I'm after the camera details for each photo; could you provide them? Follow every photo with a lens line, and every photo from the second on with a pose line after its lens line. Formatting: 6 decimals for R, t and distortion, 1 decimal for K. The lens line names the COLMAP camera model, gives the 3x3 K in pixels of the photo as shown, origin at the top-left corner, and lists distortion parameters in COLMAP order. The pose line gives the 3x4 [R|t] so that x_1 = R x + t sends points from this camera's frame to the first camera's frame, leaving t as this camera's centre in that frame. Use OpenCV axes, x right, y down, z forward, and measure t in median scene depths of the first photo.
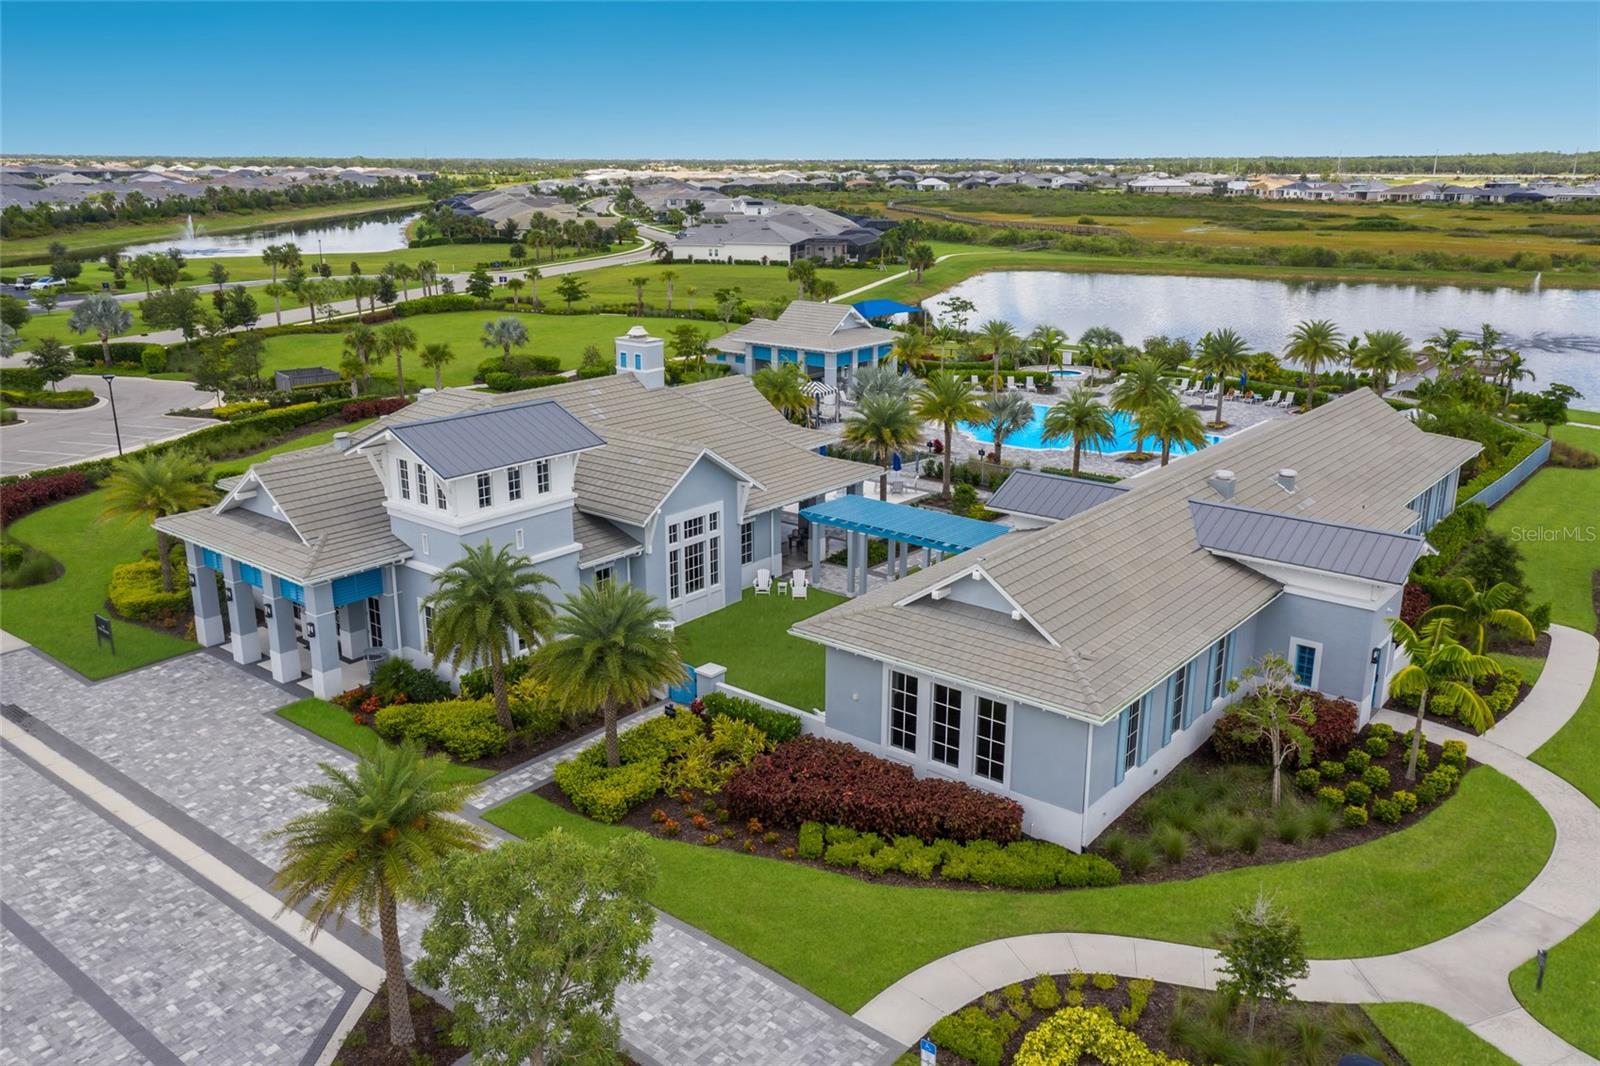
lens RADIAL K [[1269.4, 0, 790.5], [0, 1269.4, 534.4], [0, 0, 1]] dist [0.019319, 0.013027]
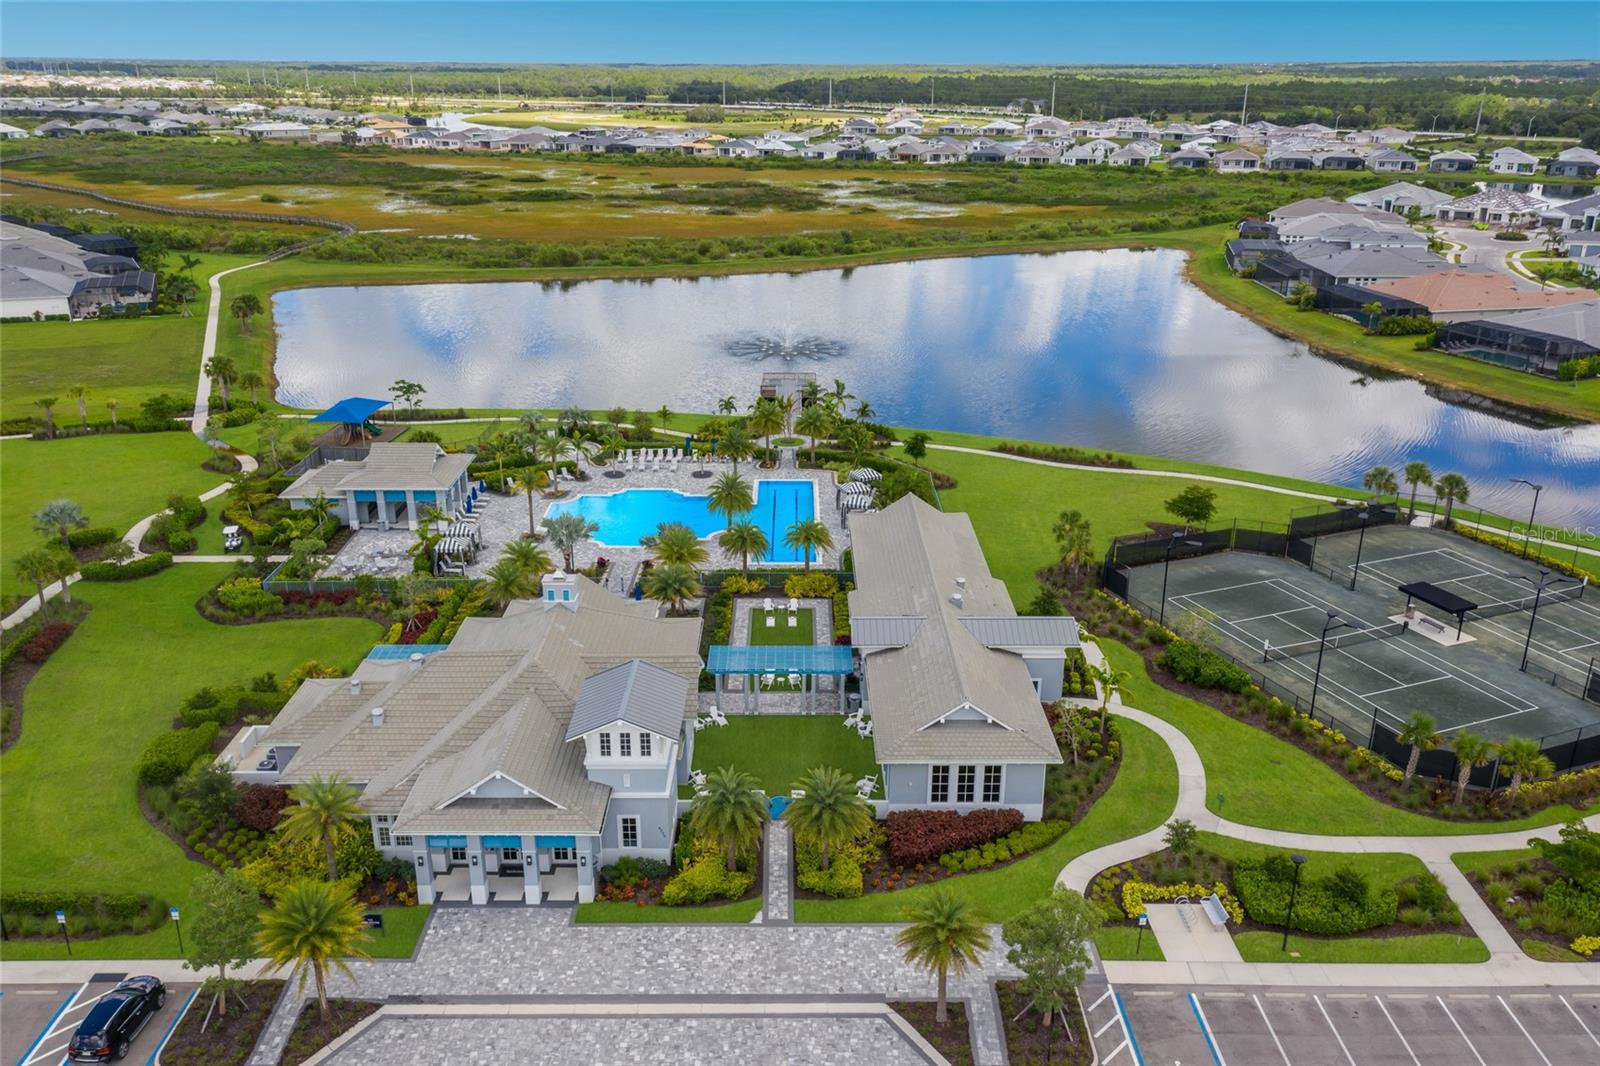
lens RADIAL K [[1269.4, 0, 803.6], [0, 1269.4, 542.3], [0, 0, 1]] dist [0.019319, 0.013027]
pose [[0.765084, -0.225900, 0.603006, -0.291236], [0.178135, 0.974150, 0.138924, -0.132375], [-0.618801, 0.001128, 0.785547, -0.098387]]
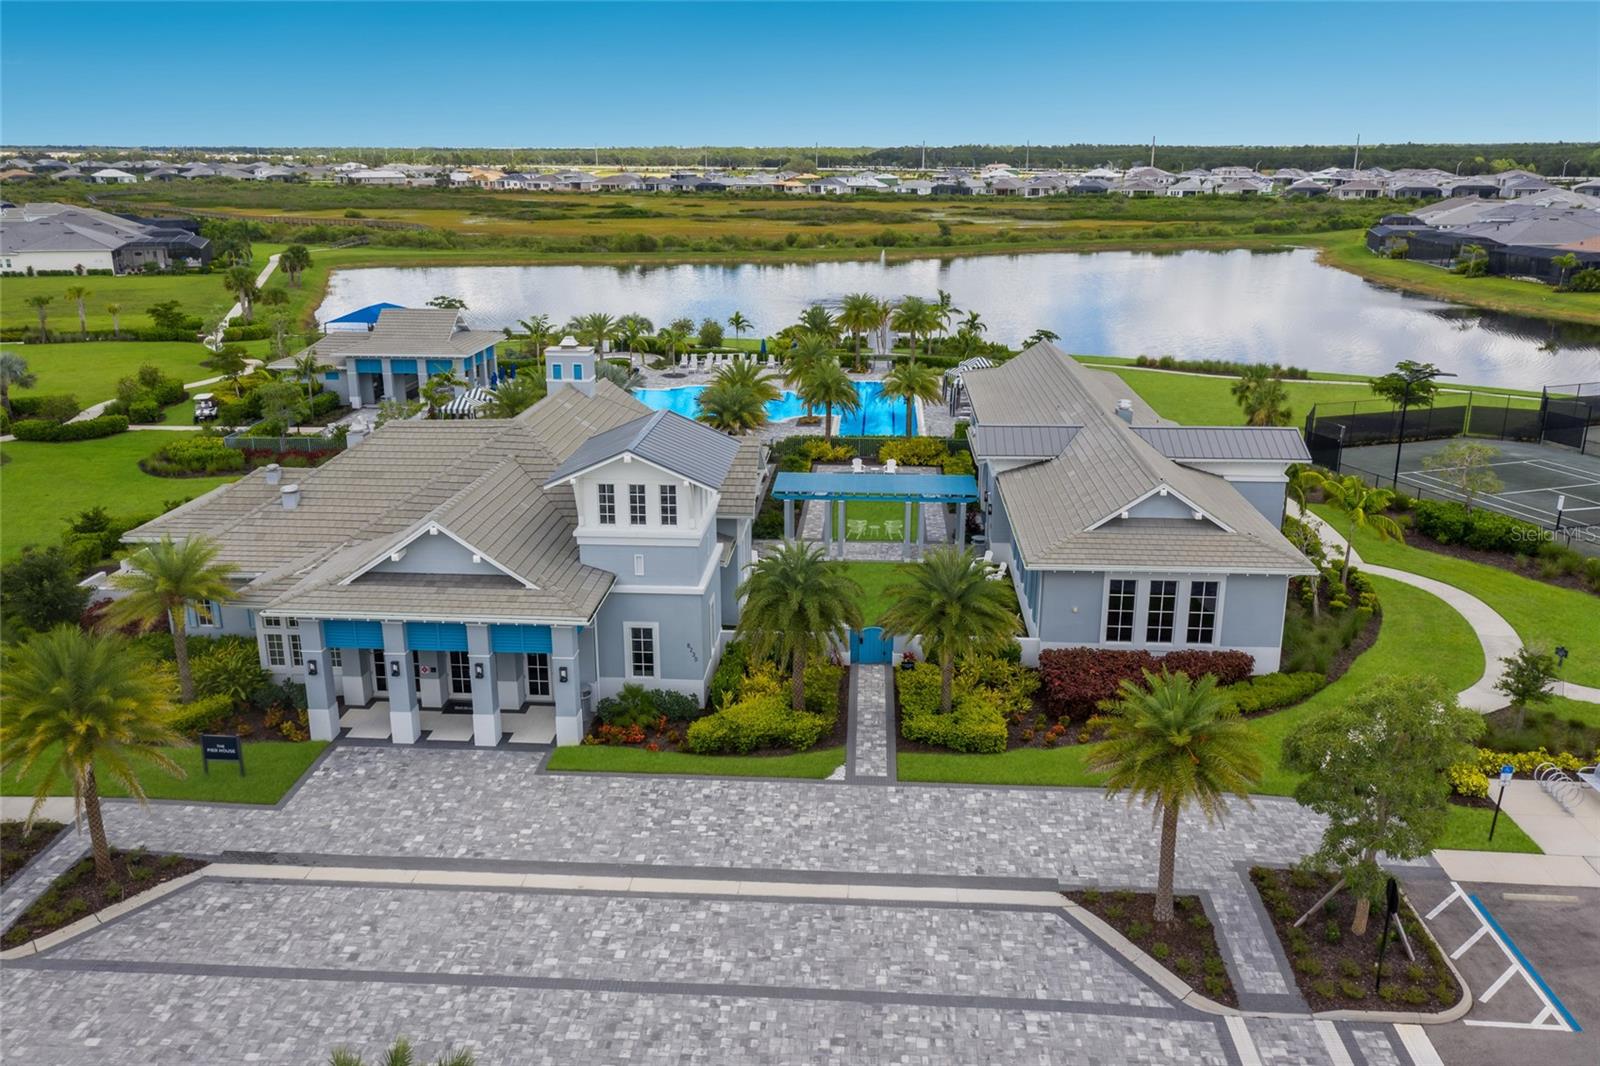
lens RADIAL K [[1269.4, 0, 803.1], [0, 1269.4, 537.6], [0, 0, 1]] dist [0.019319, 0.013027]
pose [[0.807919, -0.171662, 0.563737, -0.218458], [0.166222, 0.984171, 0.061466, -0.015587], [-0.565365, 0.044046, 0.823664, 0.034686]]
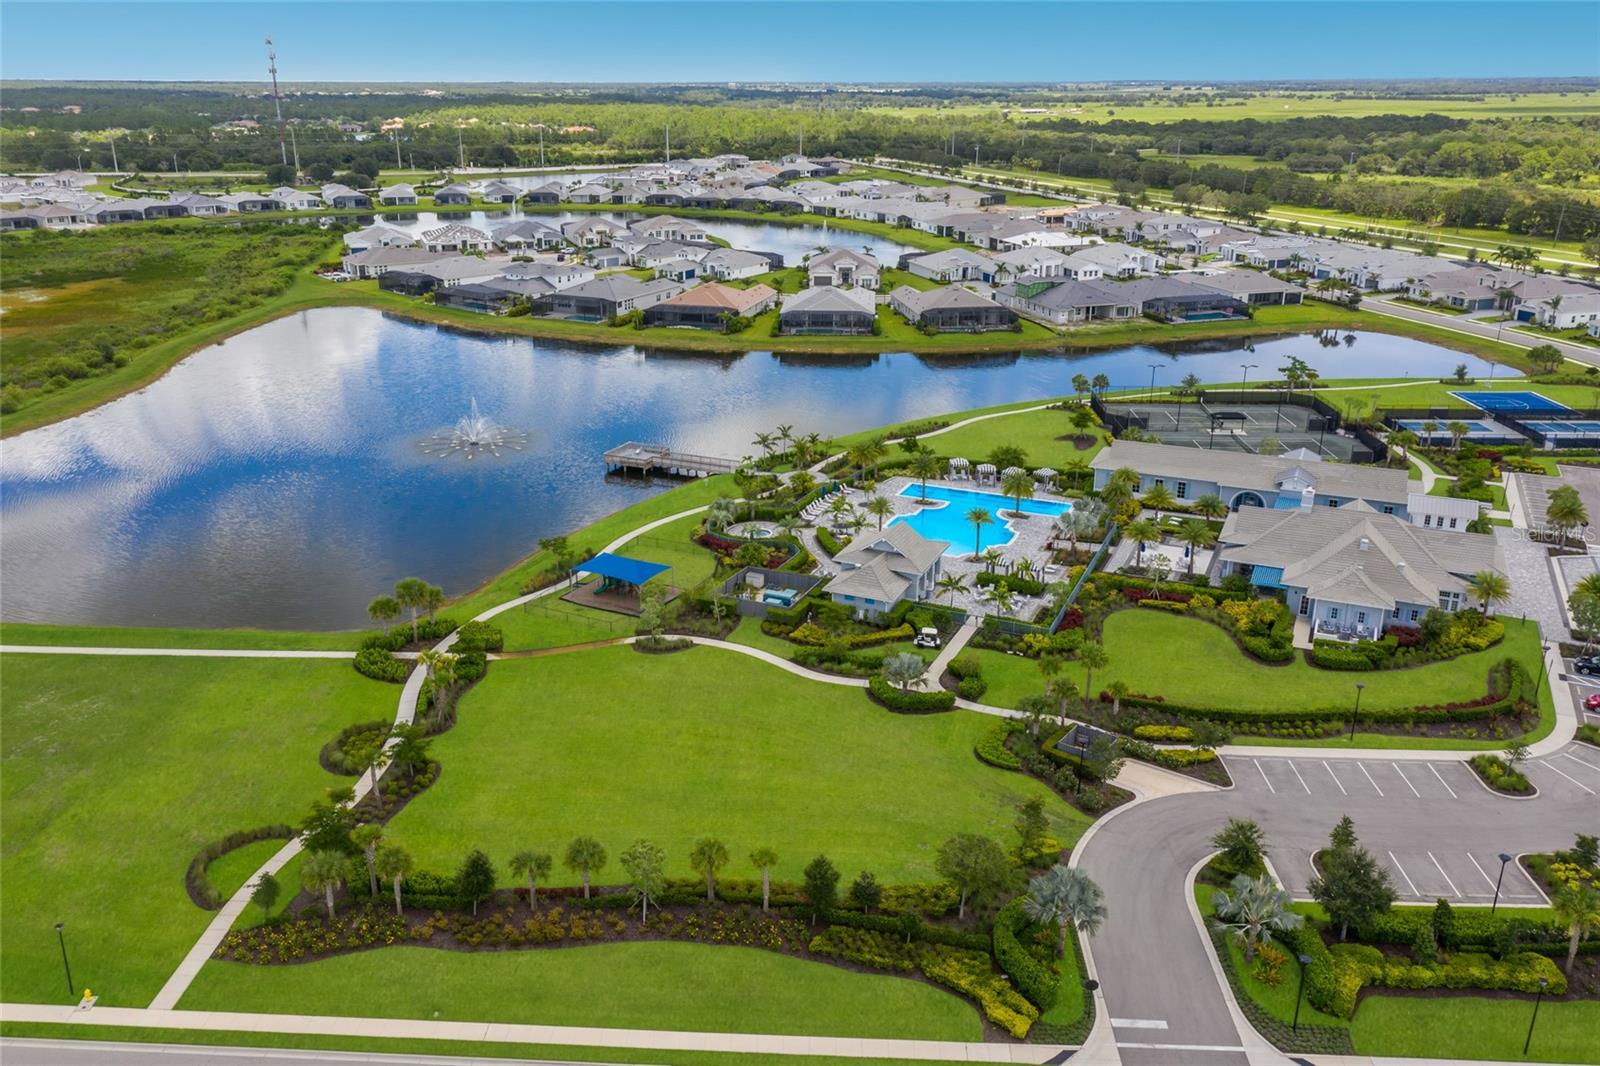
lens RADIAL K [[1269.4, 0, 791.2], [0, 1269.4, 545.6], [0, 0, 1]] dist [0.019319, 0.013027]
pose [[-0.270057, -0.330327, 0.904408, -0.830557], [0.268234, 0.876312, 0.400160, -0.518168], [-0.924727, 0.350659, -0.148049, 0.916097]]
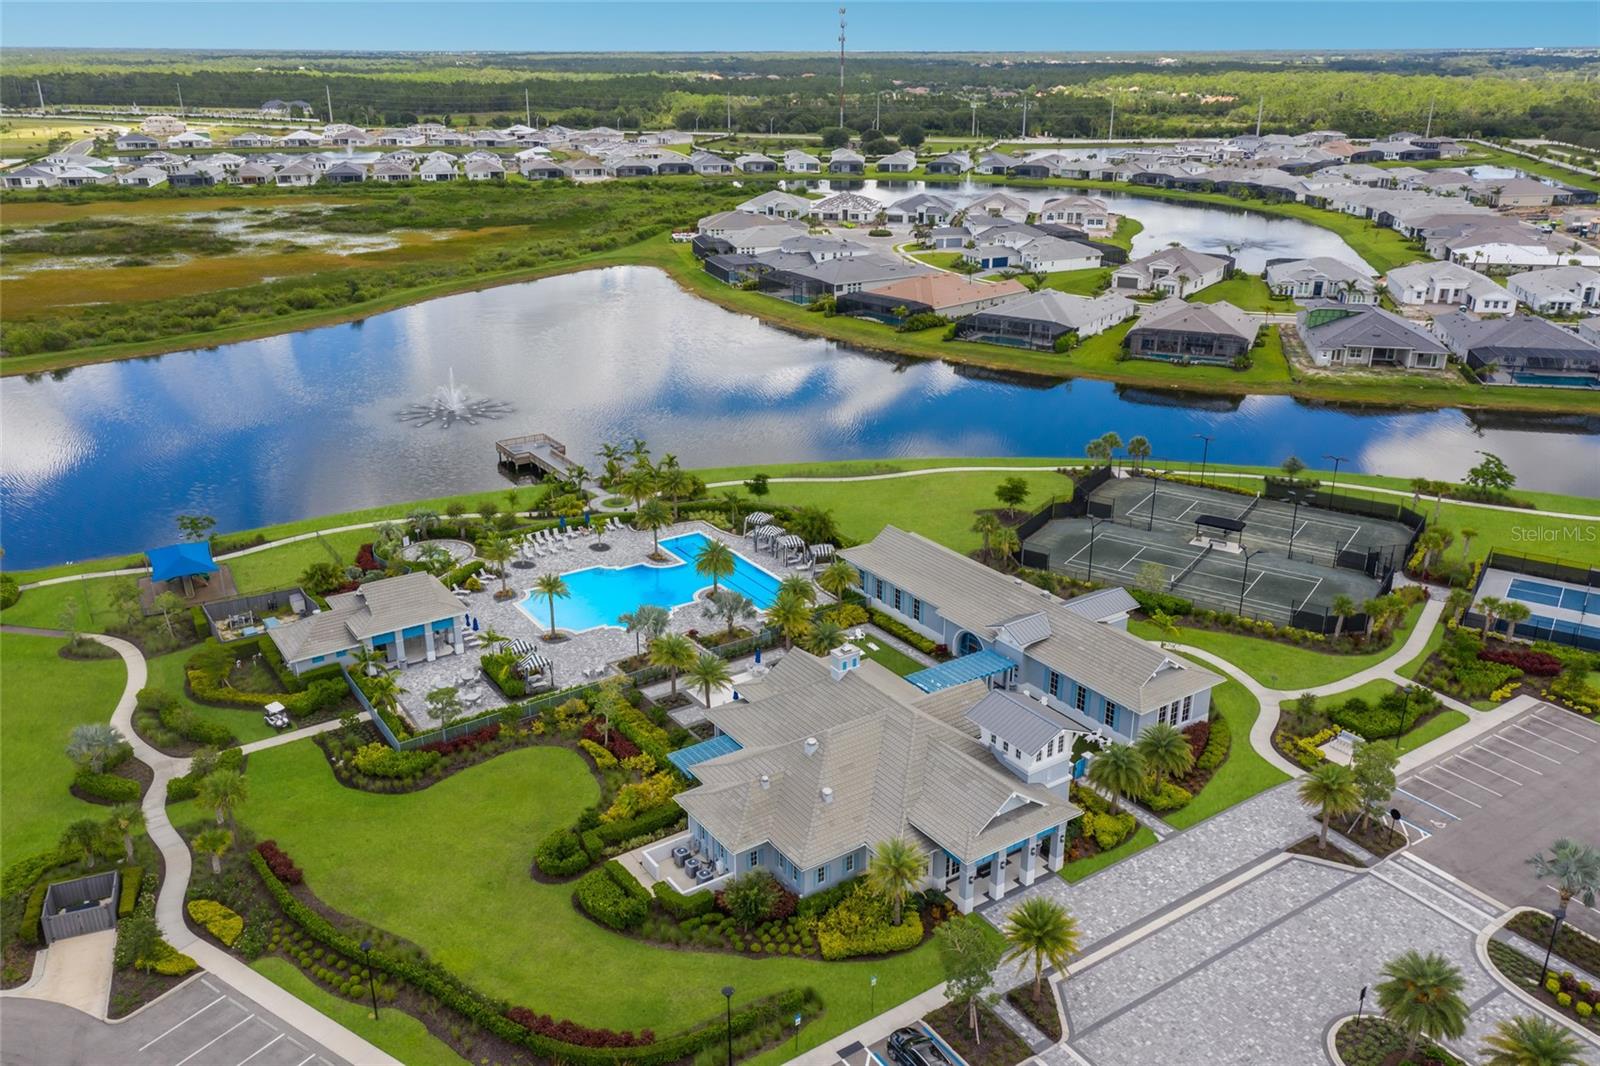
lens RADIAL K [[1269.4, 0, 813.5], [0, 1269.4, 532.4], [0, 0, 1]] dist [0.019319, 0.013027]
pose [[0.267863, -0.342144, 0.900659, -0.622961], [0.267178, 0.924535, 0.271754, -0.300057], [-0.925670, 0.167844, 0.339062, 0.176143]]
